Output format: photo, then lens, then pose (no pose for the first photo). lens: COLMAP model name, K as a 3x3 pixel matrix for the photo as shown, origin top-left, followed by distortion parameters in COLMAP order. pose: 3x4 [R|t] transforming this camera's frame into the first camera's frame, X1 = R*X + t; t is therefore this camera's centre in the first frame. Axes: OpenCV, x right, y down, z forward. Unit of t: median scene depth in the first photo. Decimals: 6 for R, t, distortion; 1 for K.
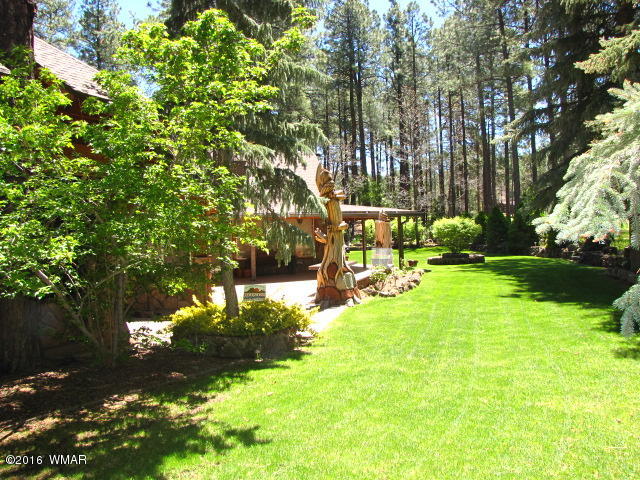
lens RADIAL K [[519.8, 0, 320.0], [0, 519.8, 240.0], [0, 0, 1]] dist [-0.060845, -0.002049]
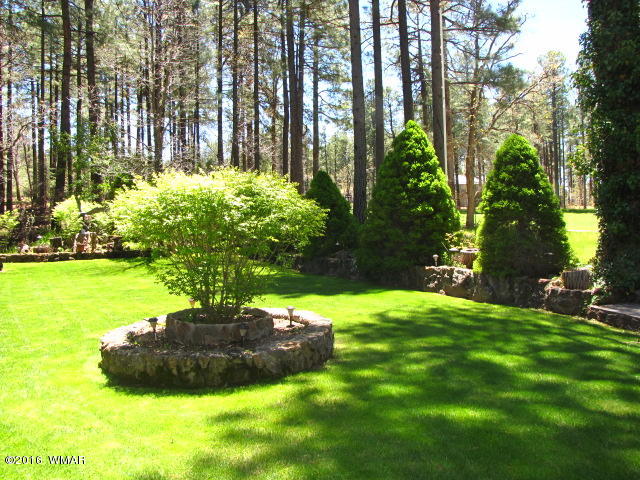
lens RADIAL K [[519.8, 0, 320.0], [0, 519.8, 240.0], [0, 0, 1]] dist [-0.060845, -0.002049]
pose [[0.922216, -0.012514, 0.386472, 0.206488], [0.010103, 0.999915, 0.008269, -0.011889], [-0.386543, -0.003721, 0.922264, 0.741902]]
